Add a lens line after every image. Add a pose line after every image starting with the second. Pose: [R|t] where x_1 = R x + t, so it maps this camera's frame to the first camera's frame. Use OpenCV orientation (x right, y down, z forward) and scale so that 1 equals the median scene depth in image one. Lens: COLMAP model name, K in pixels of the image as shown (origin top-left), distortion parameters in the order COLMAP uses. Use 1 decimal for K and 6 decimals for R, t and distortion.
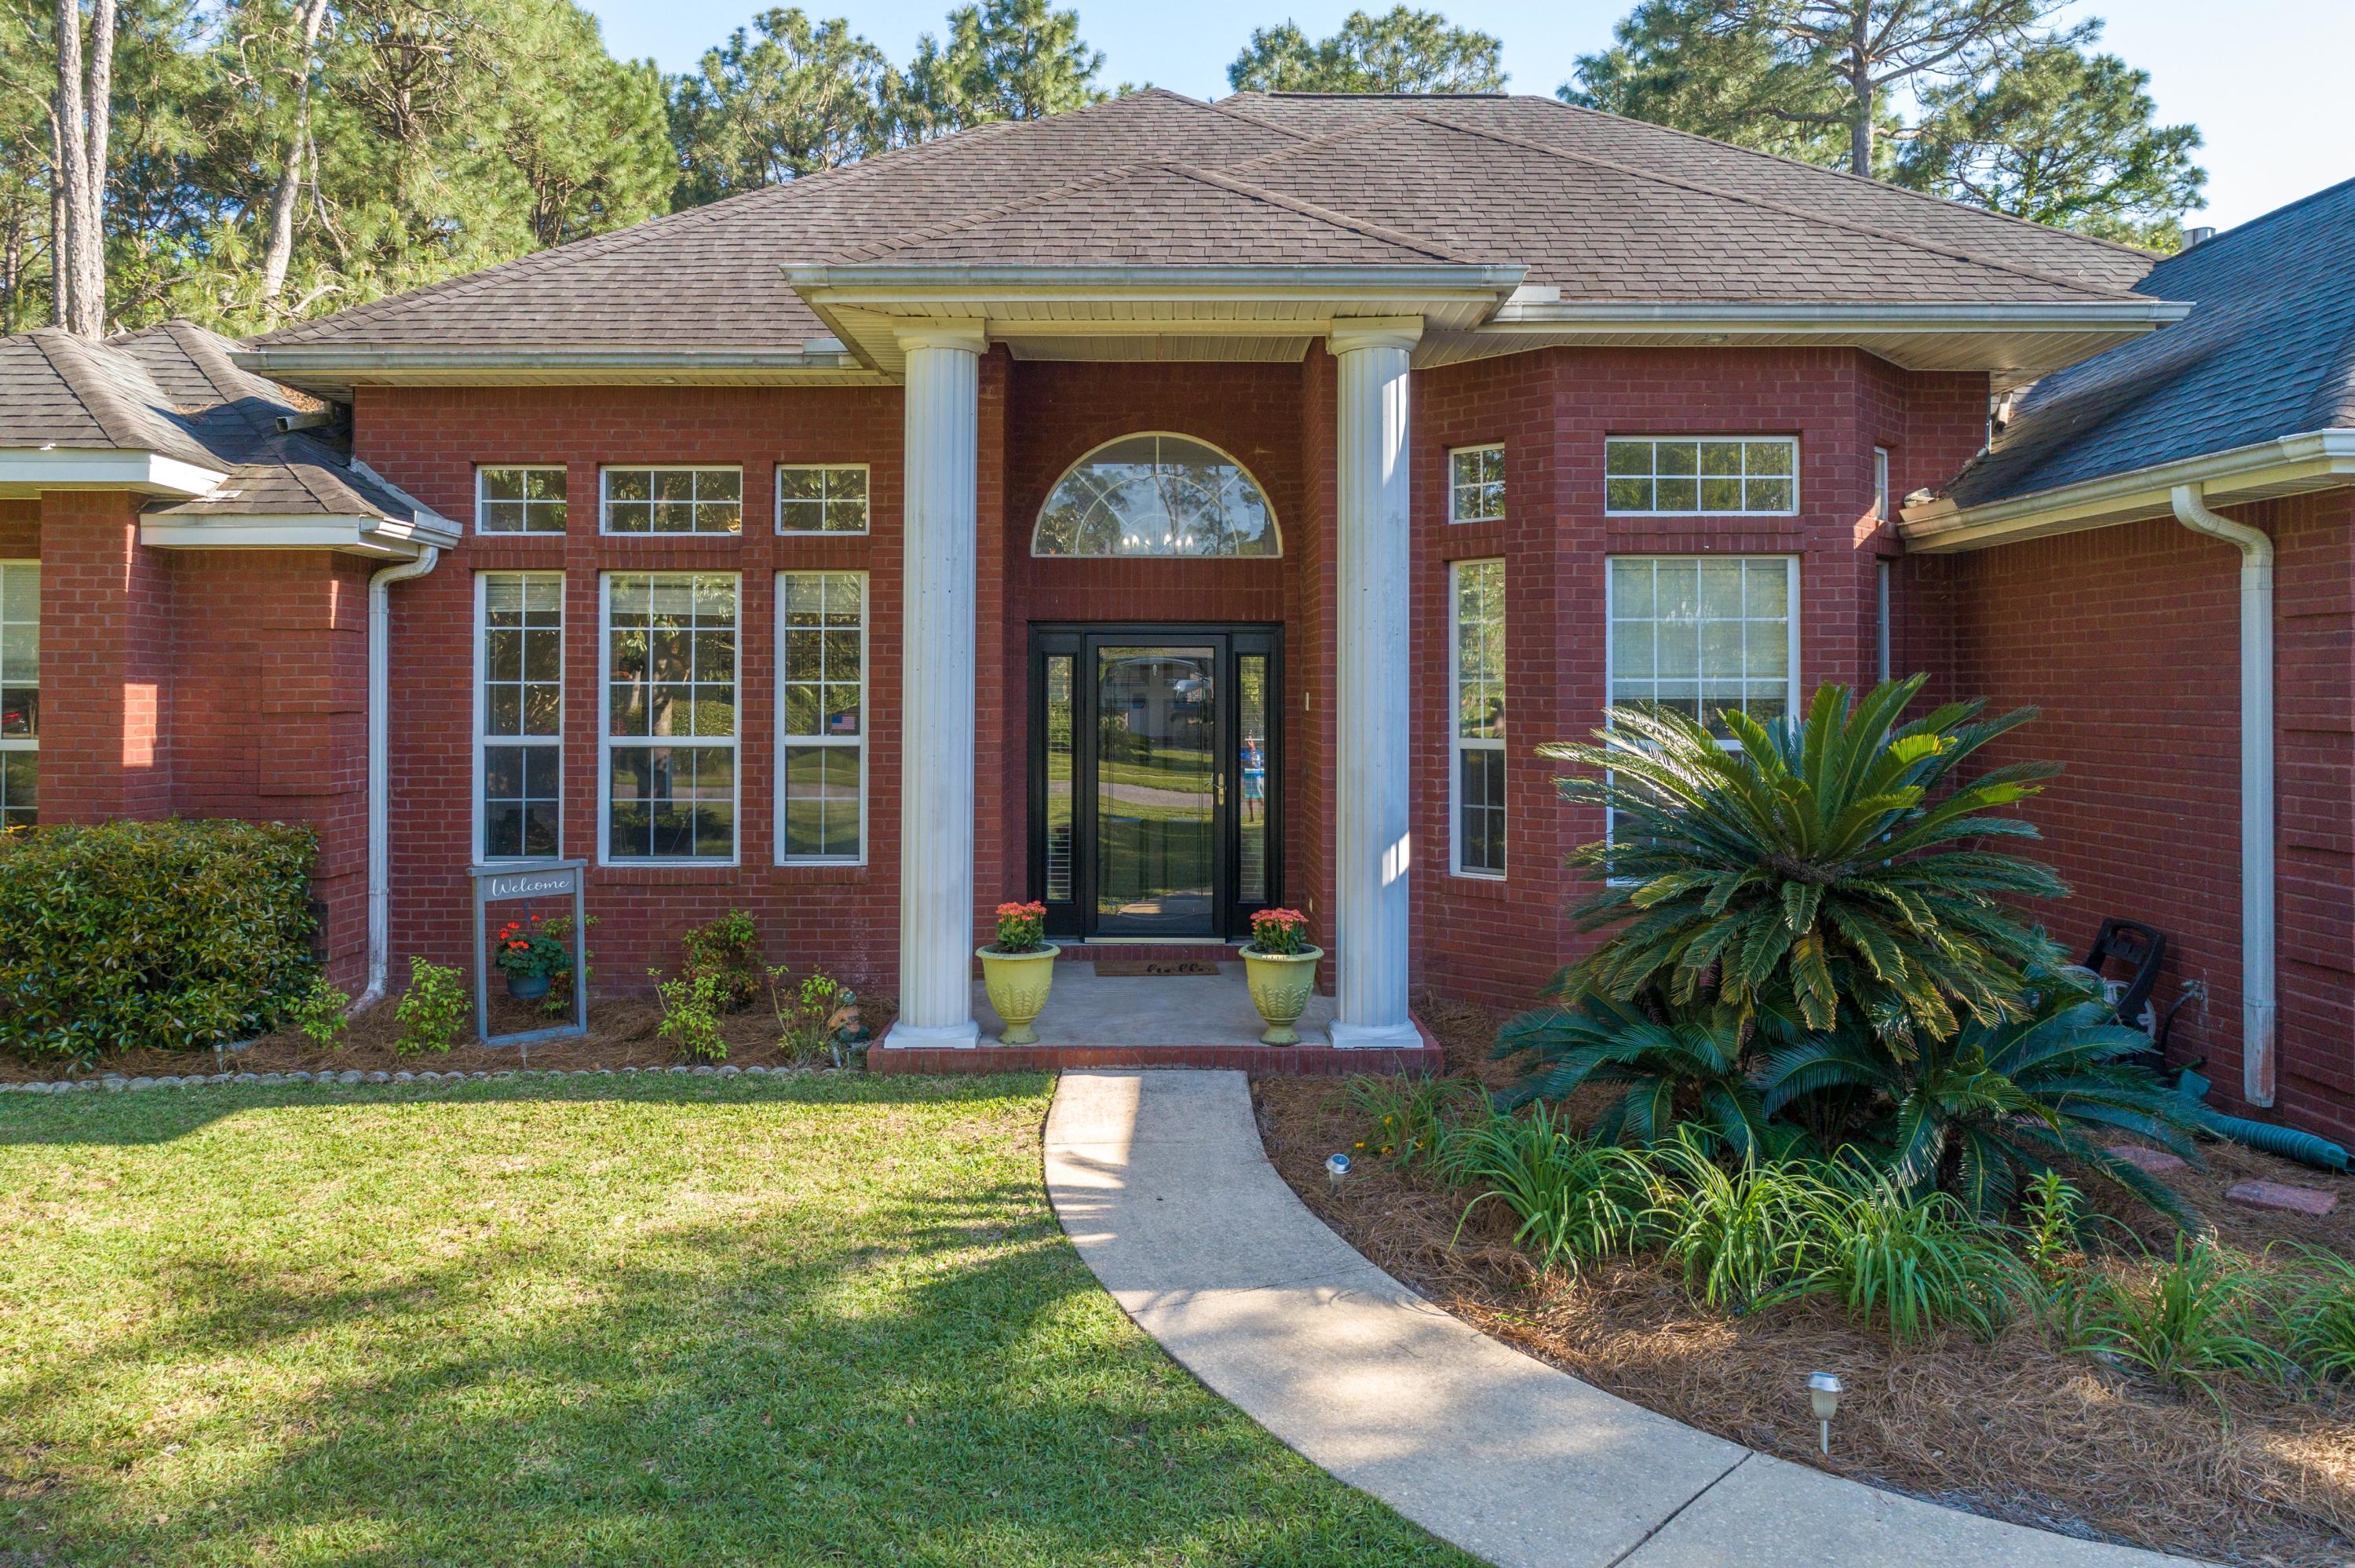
lens RADIAL K [[1697.9, 0, 1221.9], [0, 1697.9, 650.6], [0, 0, 1]] dist [0.000001, 0.001268]
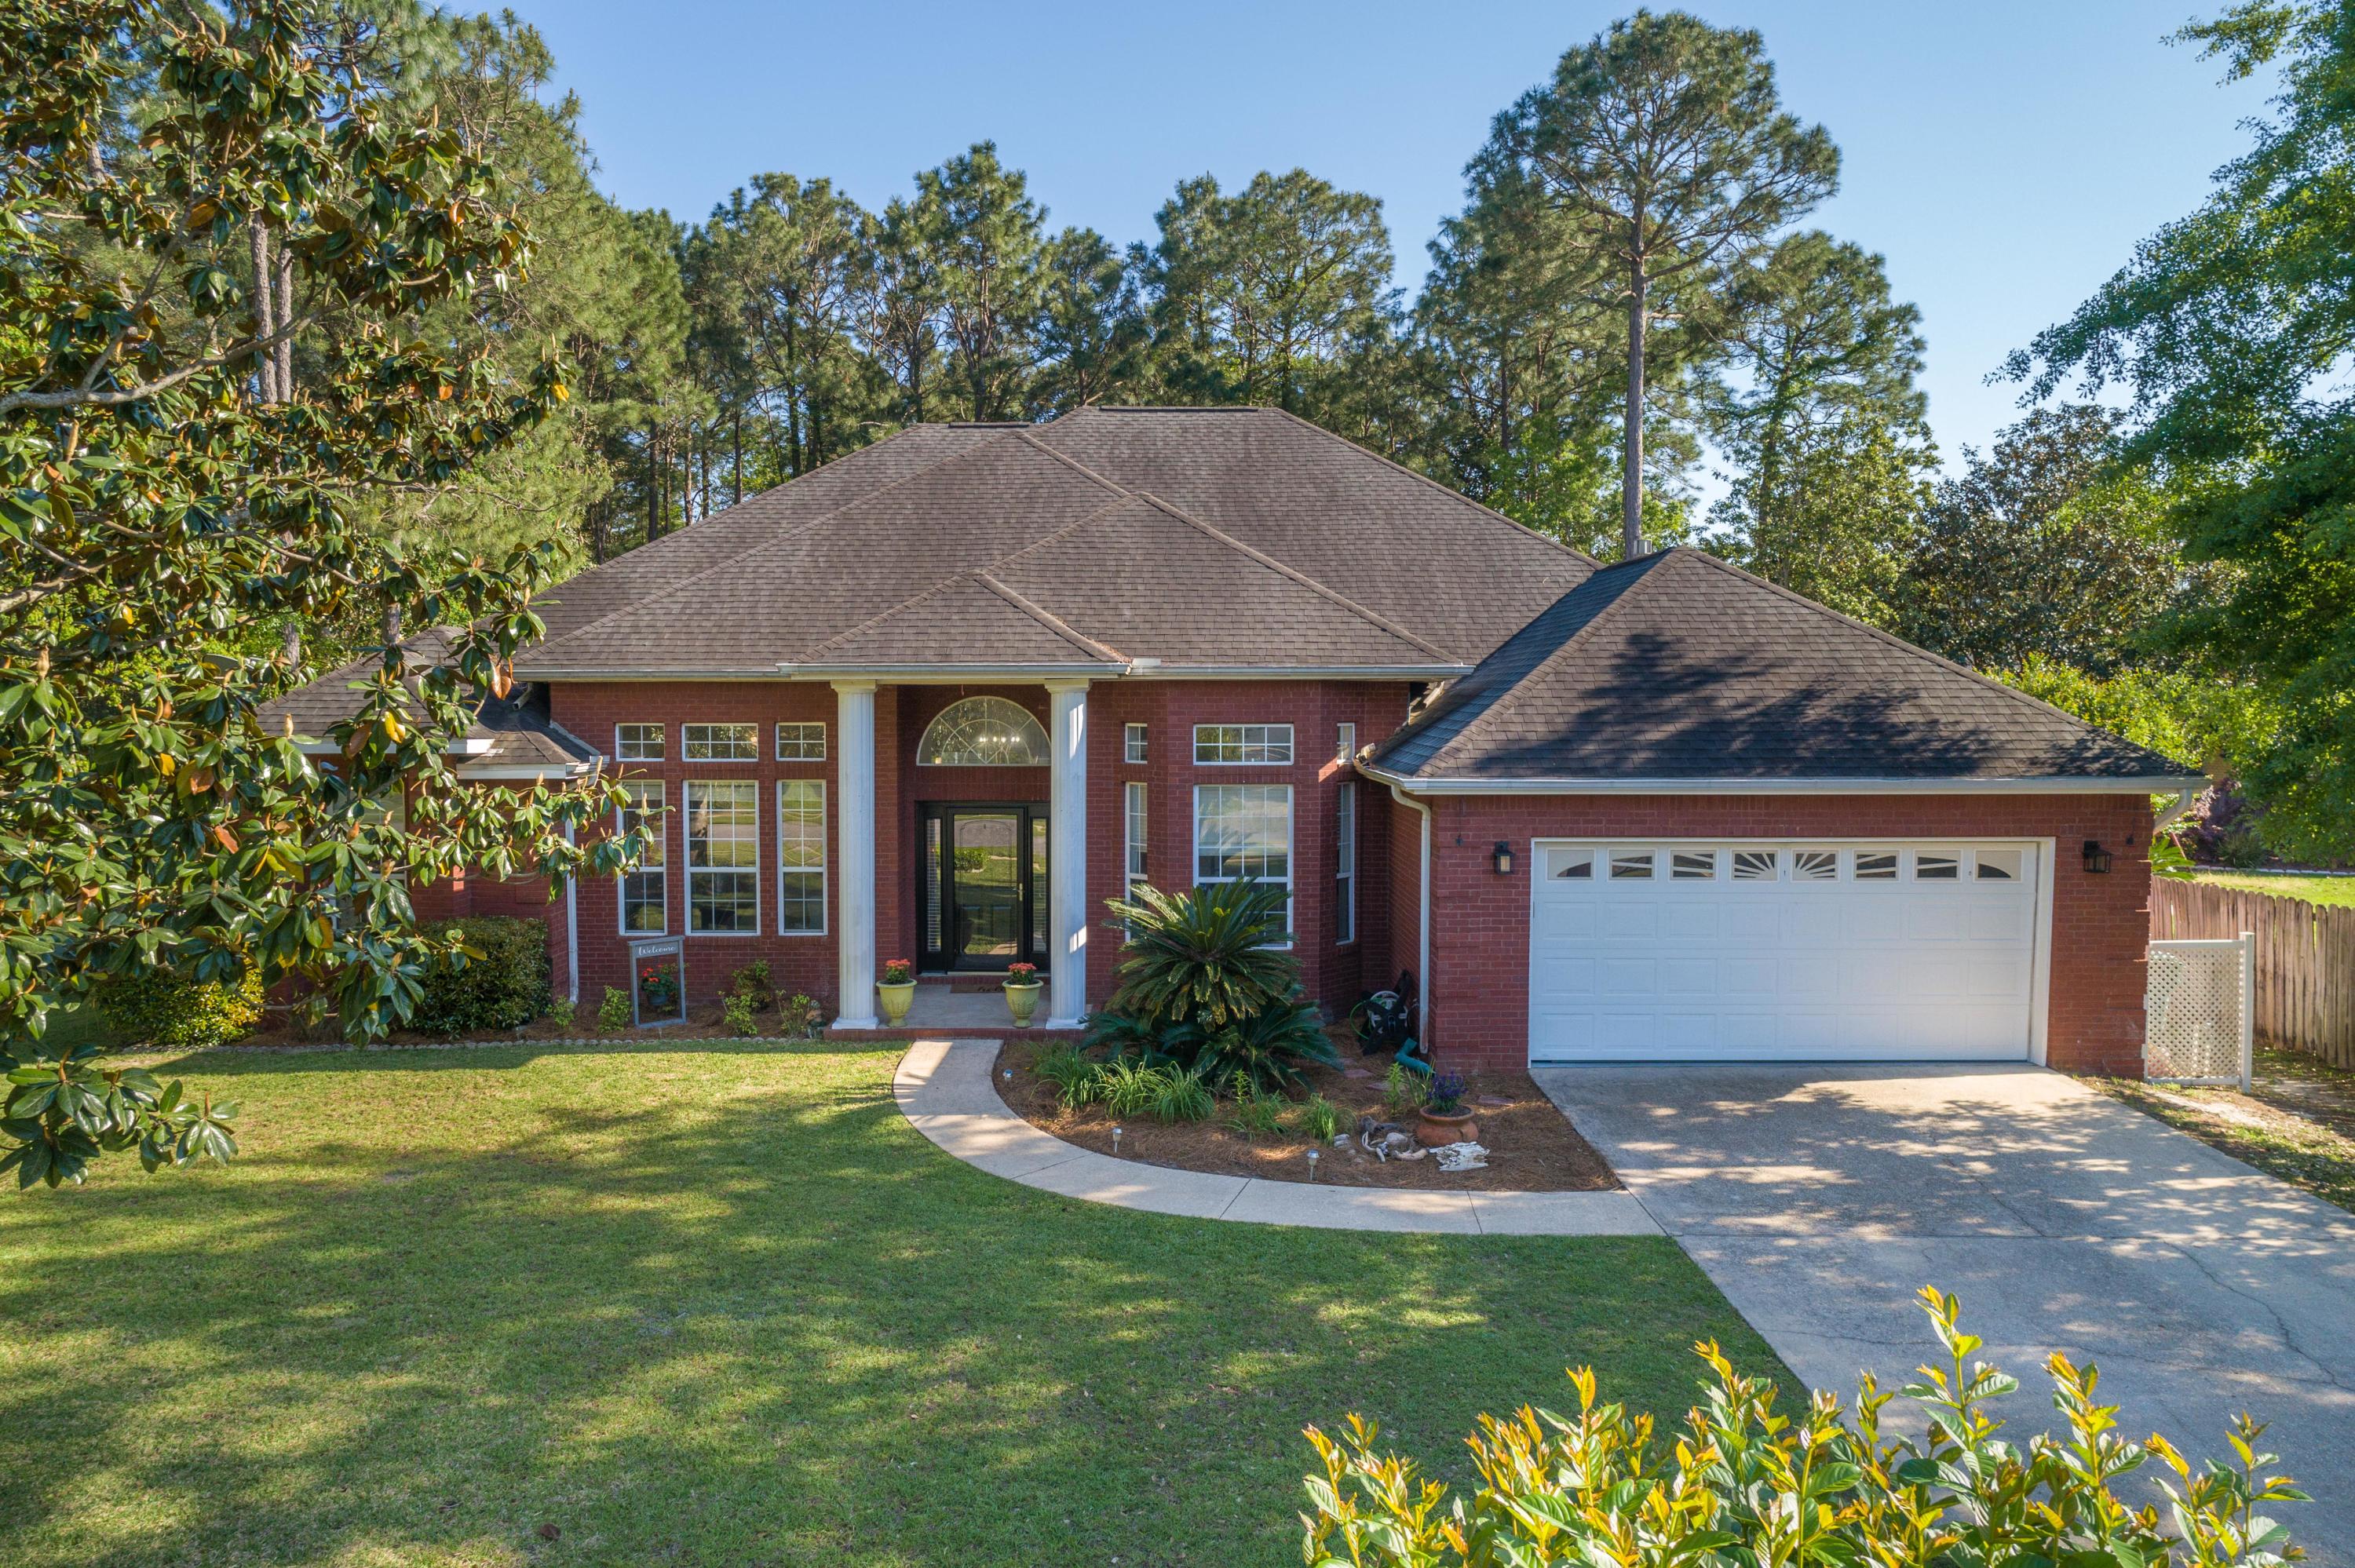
lens RADIAL K [[1585.1, 0, 1192.9], [0, 1585.1, 784.2], [0, 0, 1]] dist [-0.001924, 0.004375]
pose [[0.999997, 0.000129, -0.002371, 0.226999], [0.000034, 0.997660, 0.068373, -0.182012], [0.002375, -0.068373, 0.997657, -0.841382]]
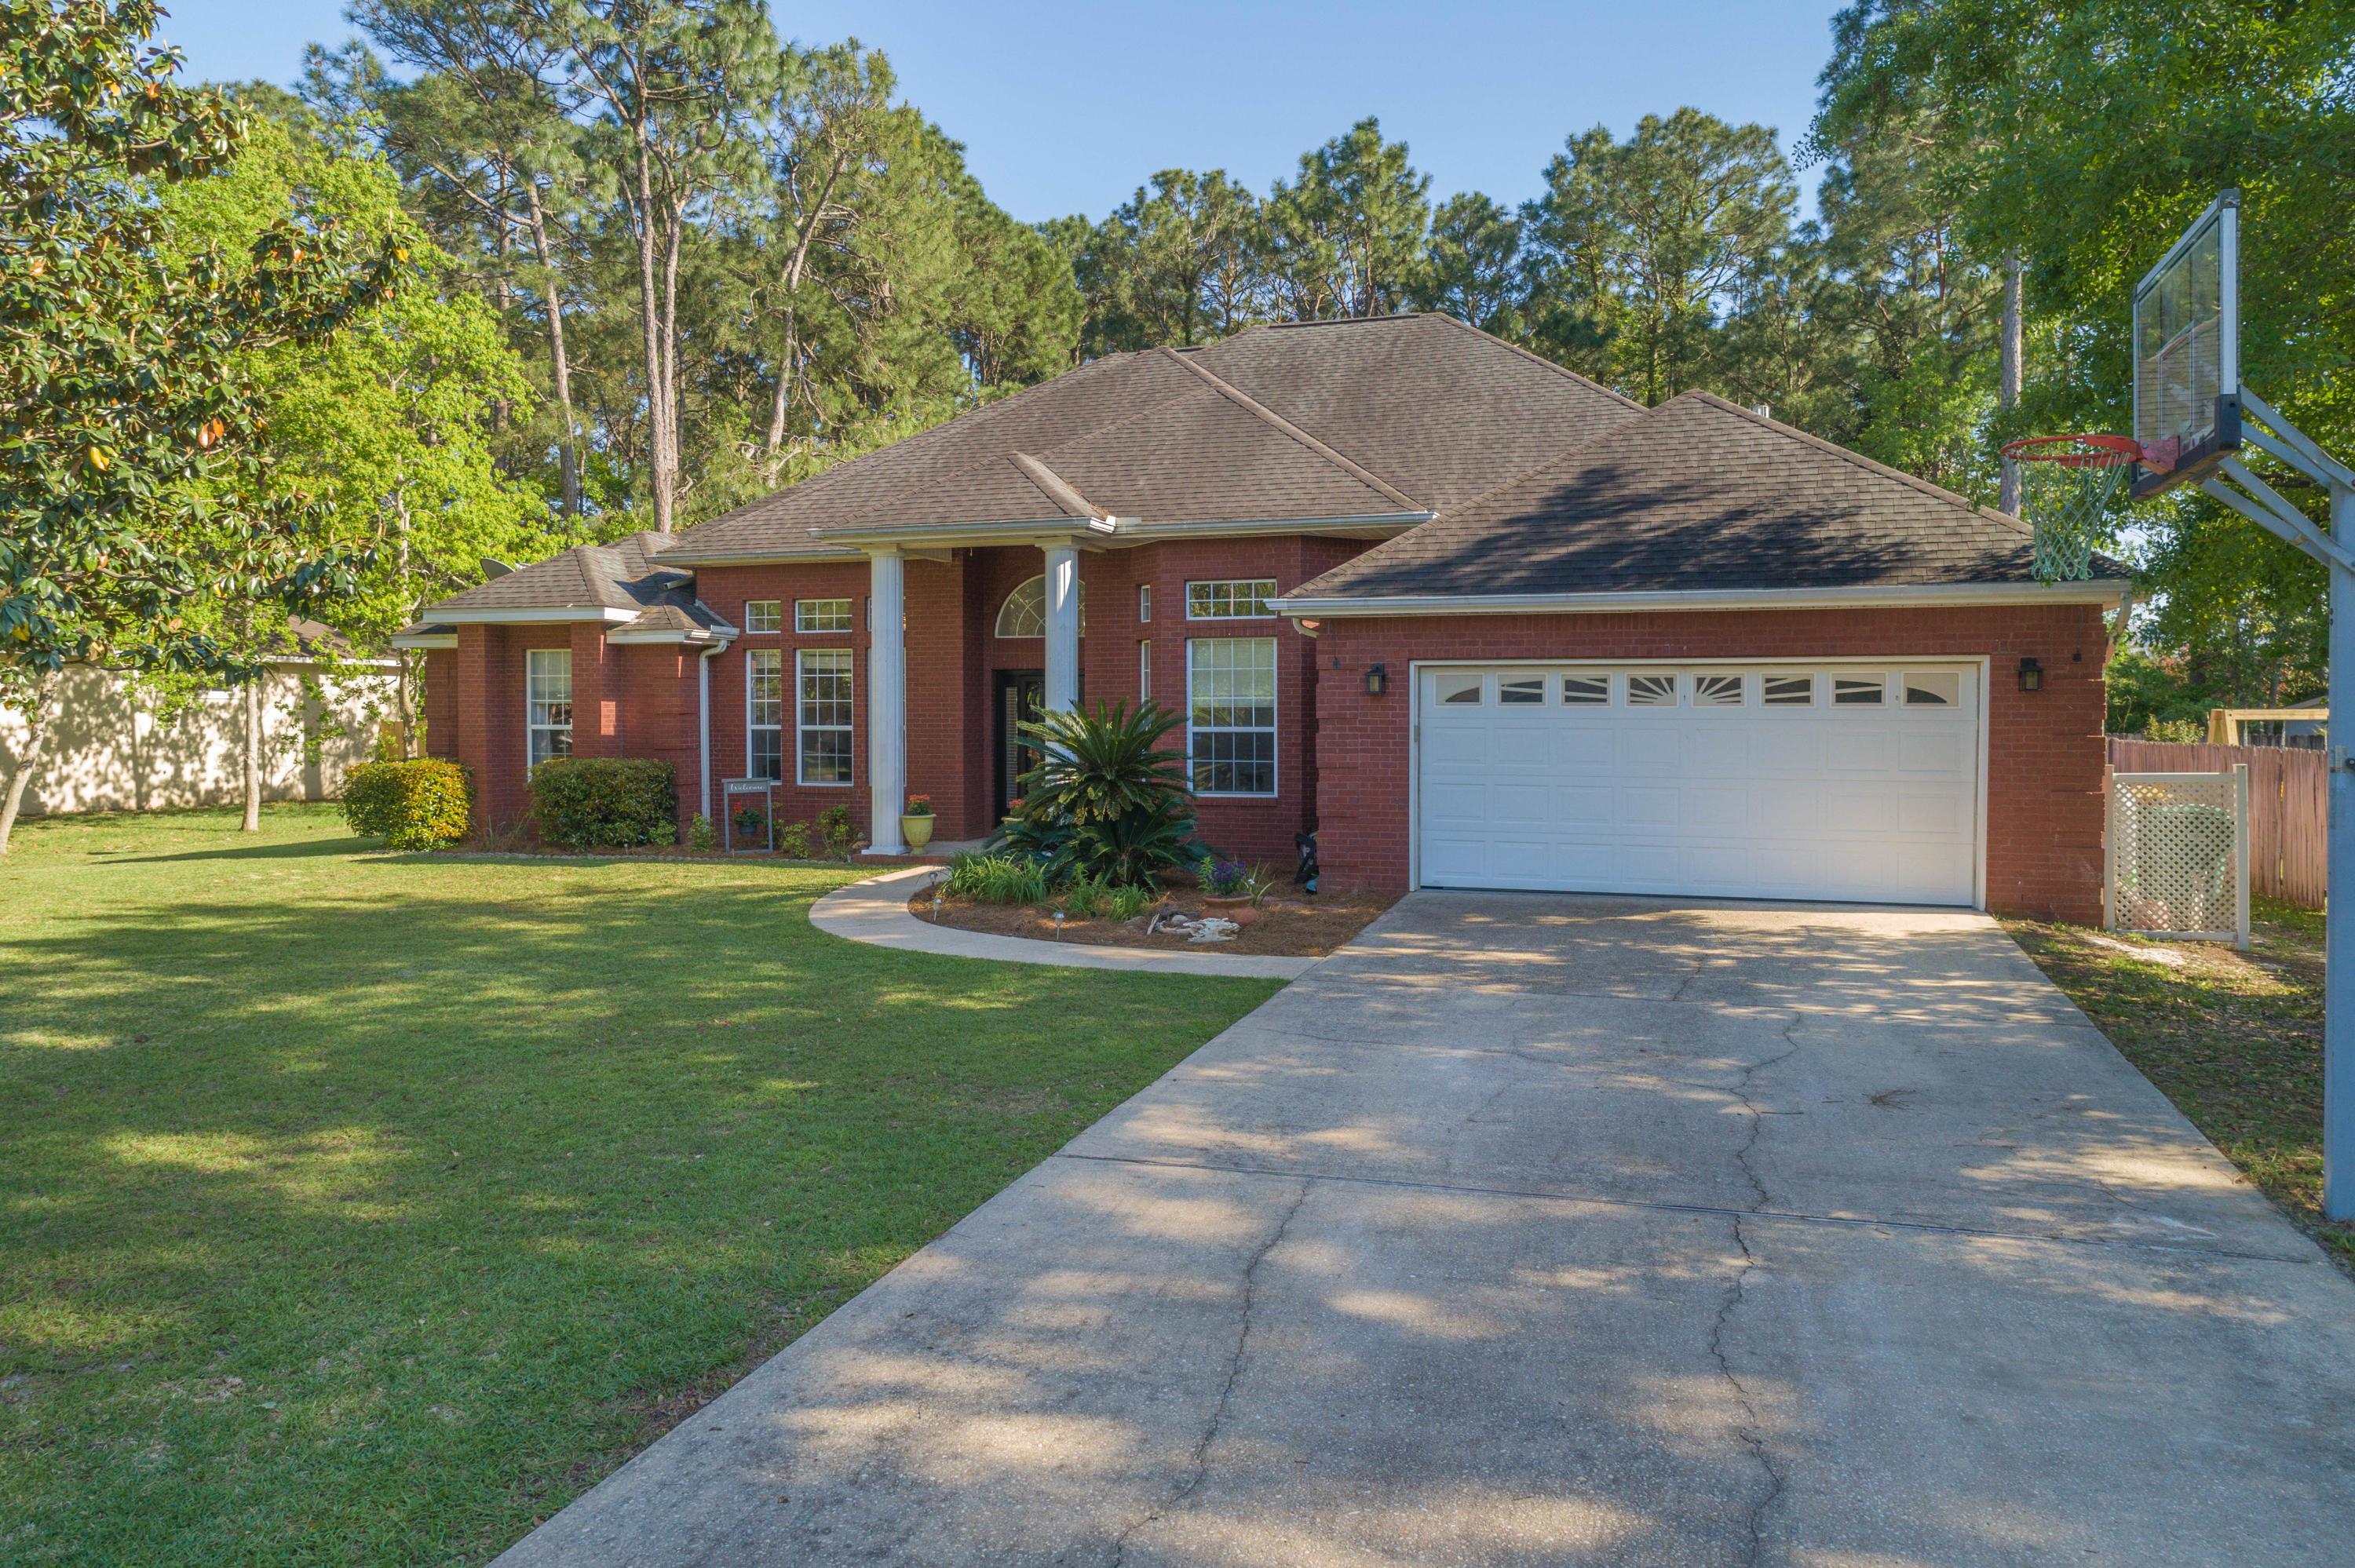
lens RADIAL K [[1592.9, 0, 1185.7], [0, 1592.9, 723.4], [0, 0, 1]] dist [-0.001512, 0.001959]
pose [[0.947566, 0.002473, -0.319551, 0.847219], [0.007780, 0.999495, 0.030804, -0.011902], [0.319465, -0.031675, 0.947068, -0.861174]]
